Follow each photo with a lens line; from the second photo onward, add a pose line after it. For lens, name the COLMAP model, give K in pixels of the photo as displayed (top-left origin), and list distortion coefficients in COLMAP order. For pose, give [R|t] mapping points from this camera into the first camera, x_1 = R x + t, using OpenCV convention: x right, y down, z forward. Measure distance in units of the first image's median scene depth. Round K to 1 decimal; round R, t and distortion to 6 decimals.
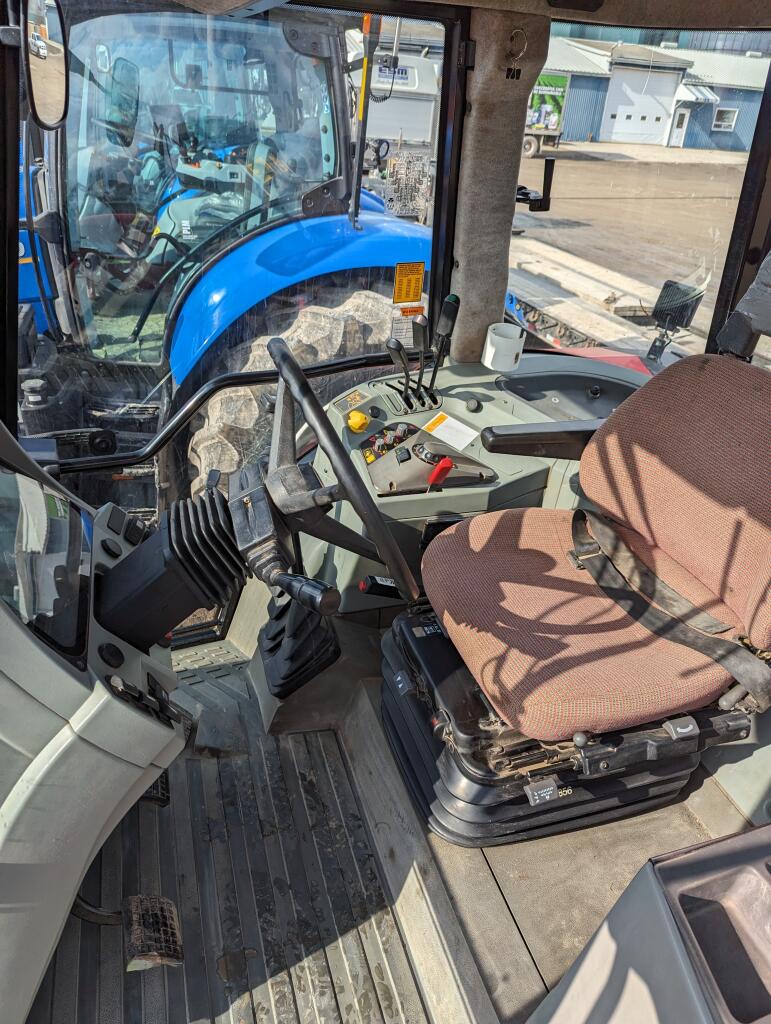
lens RADIAL K [[704.5, 0, 385.5], [0, 704.5, 512.0], [0, 0, 1]] dist [0.092065, -0.096622]
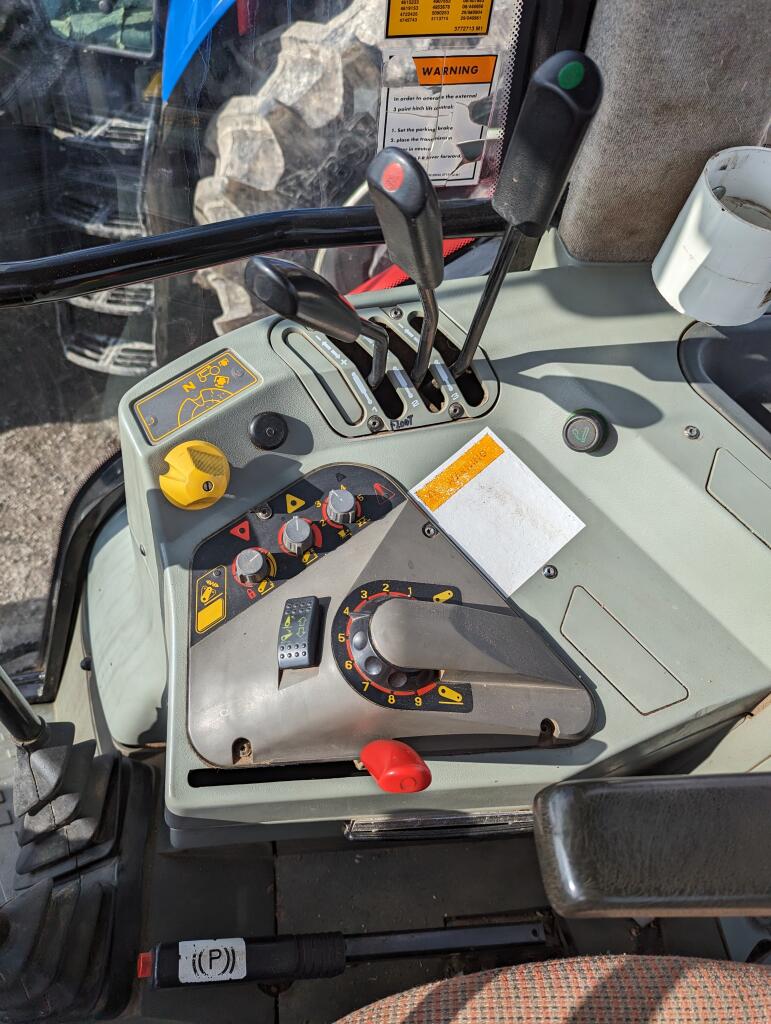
lens RADIAL K [[723.6, 0, 379.0], [0, 723.6, 499.0], [0, 0, 1]] dist [0.021196, -0.004460]
pose [[0.974374, 0.177277, -0.138450, 0.080689], [-0.114974, 0.921553, 0.370838, -0.228537], [0.193330, -0.345417, 0.918319, 0.651813]]
